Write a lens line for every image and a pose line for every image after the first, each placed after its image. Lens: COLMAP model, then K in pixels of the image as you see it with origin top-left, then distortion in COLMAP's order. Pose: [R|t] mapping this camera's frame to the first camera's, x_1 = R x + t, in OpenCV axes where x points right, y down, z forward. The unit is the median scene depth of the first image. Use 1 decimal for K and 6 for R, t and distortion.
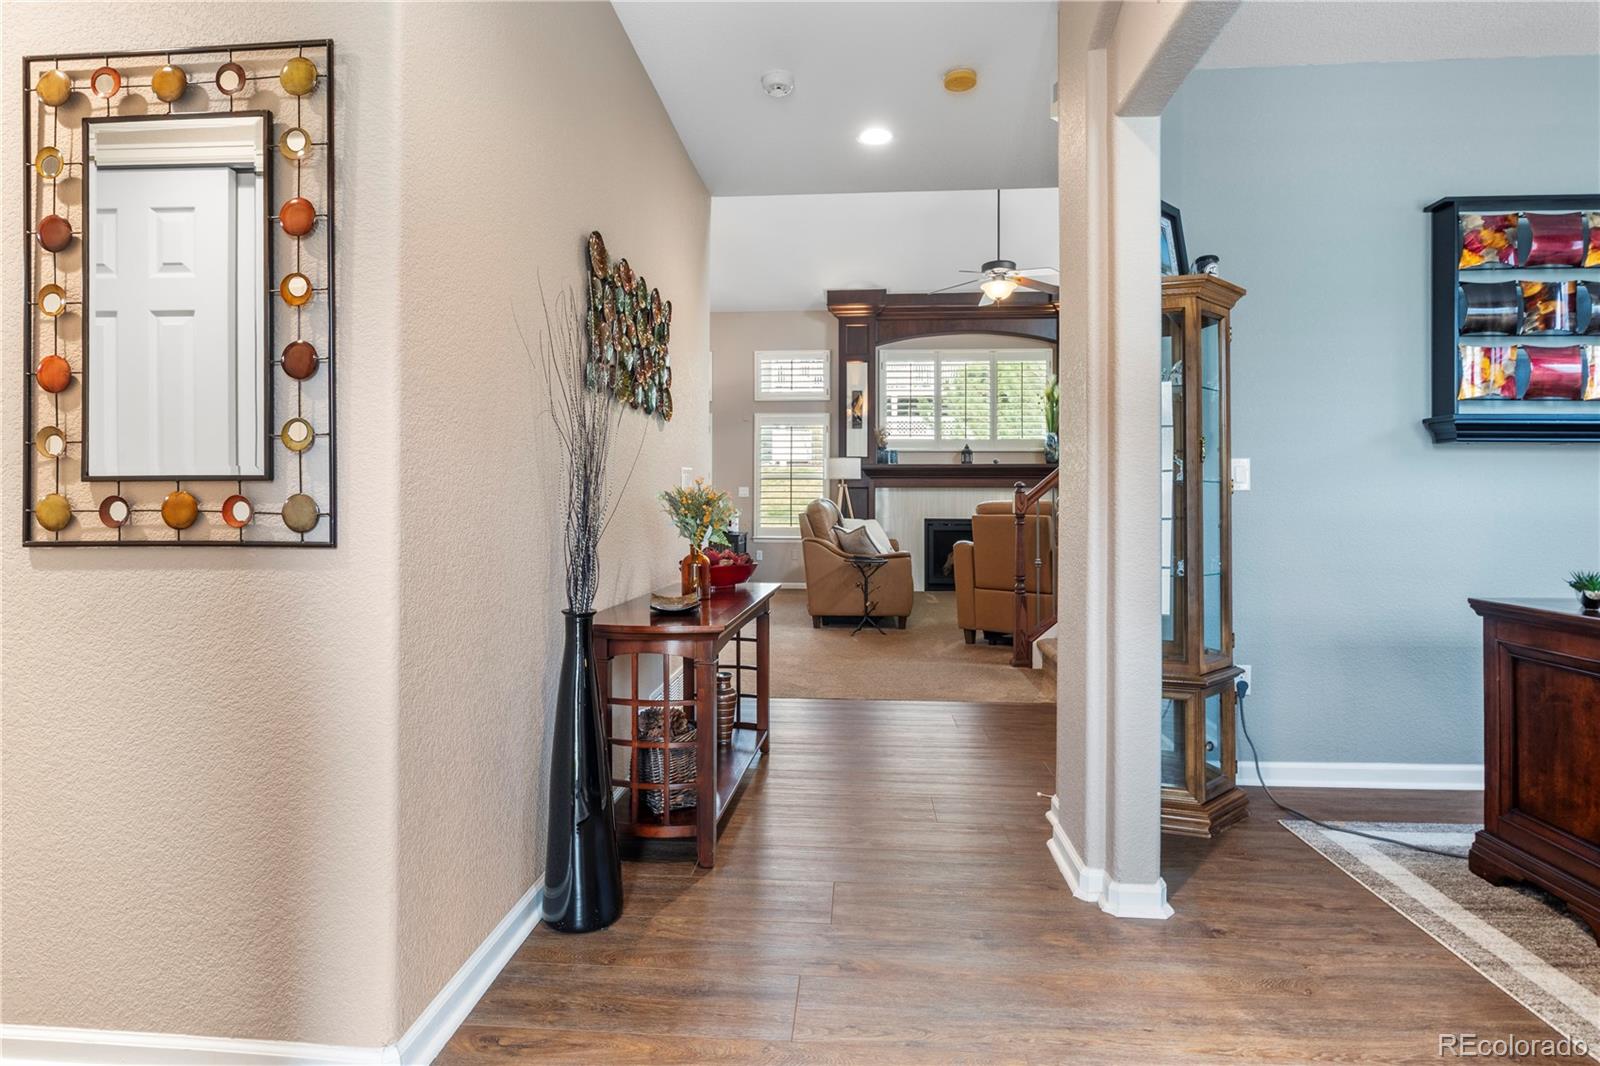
lens RADIAL K [[801.5, 0, 796.9], [0, 801.5, 501.8], [0, 0, 1]] dist [-0.002373, -0.001935]
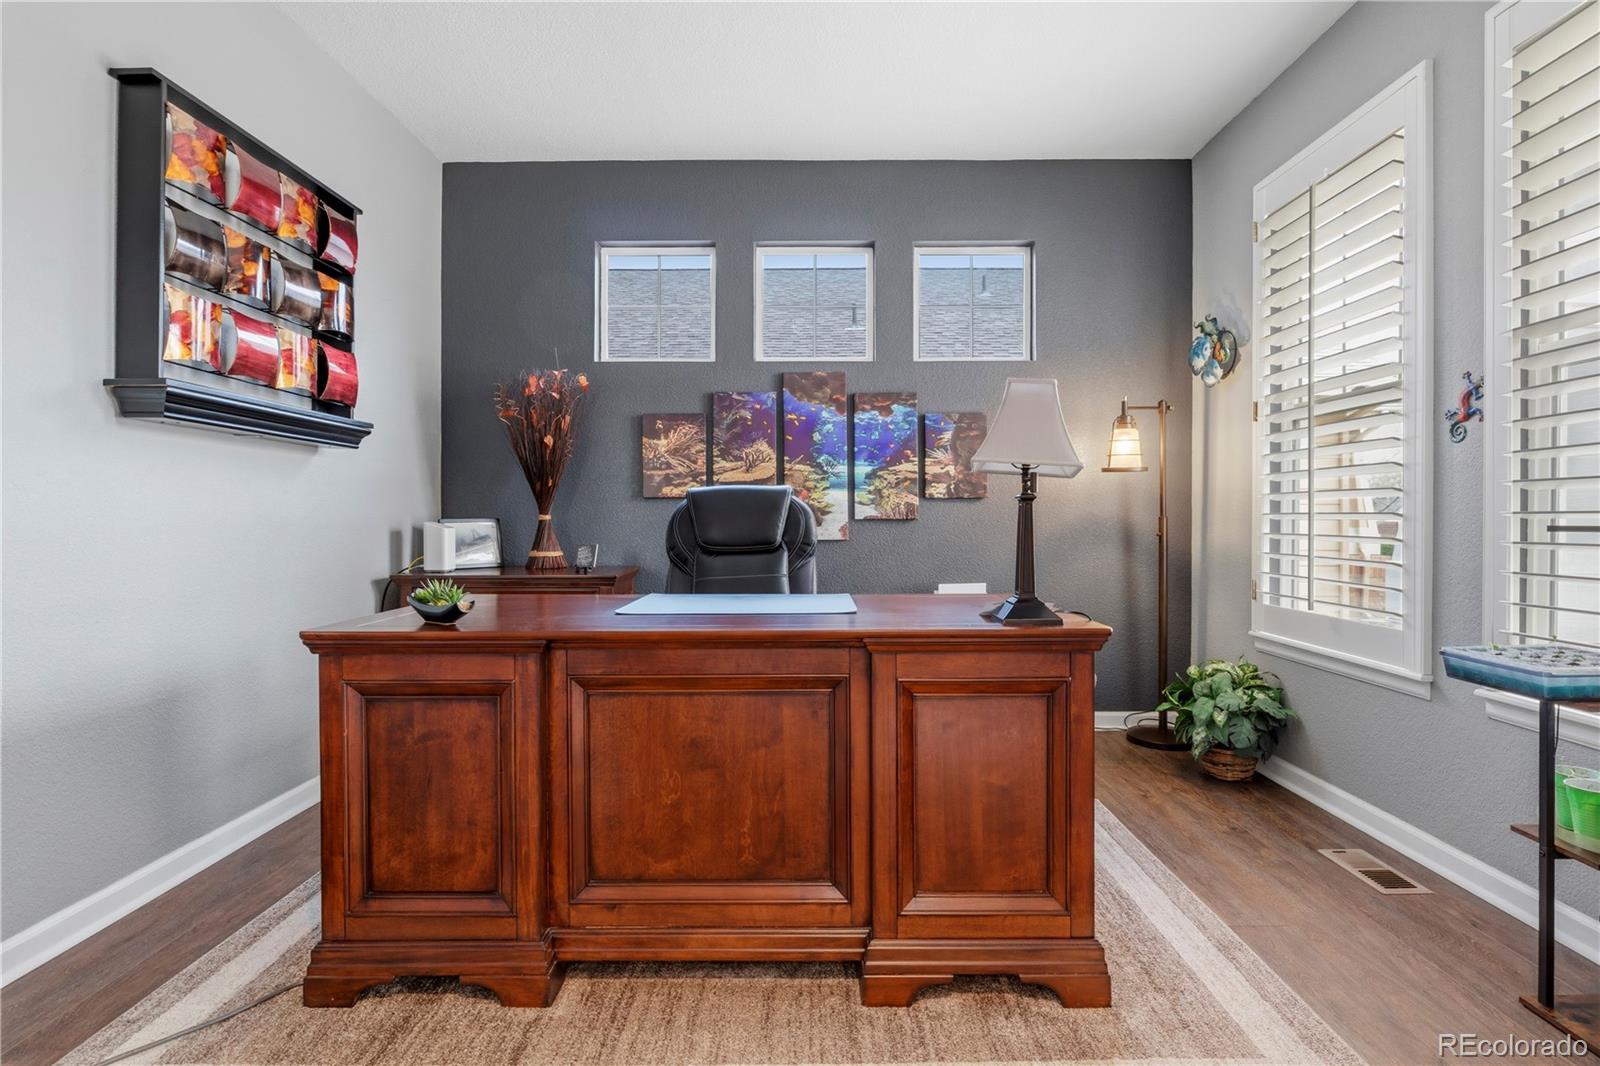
lens RADIAL K [[801.5, 0, 801.6], [0, 801.5, 519.7], [0, 0, 1]] dist [-0.002373, -0.001935]
pose [[-0.071387, -0.002554, 0.997445, 0.075308], [-0.002769, 0.999993, 0.002362, 0.014039], [-0.997445, -0.002594, -0.071393, 0.522196]]
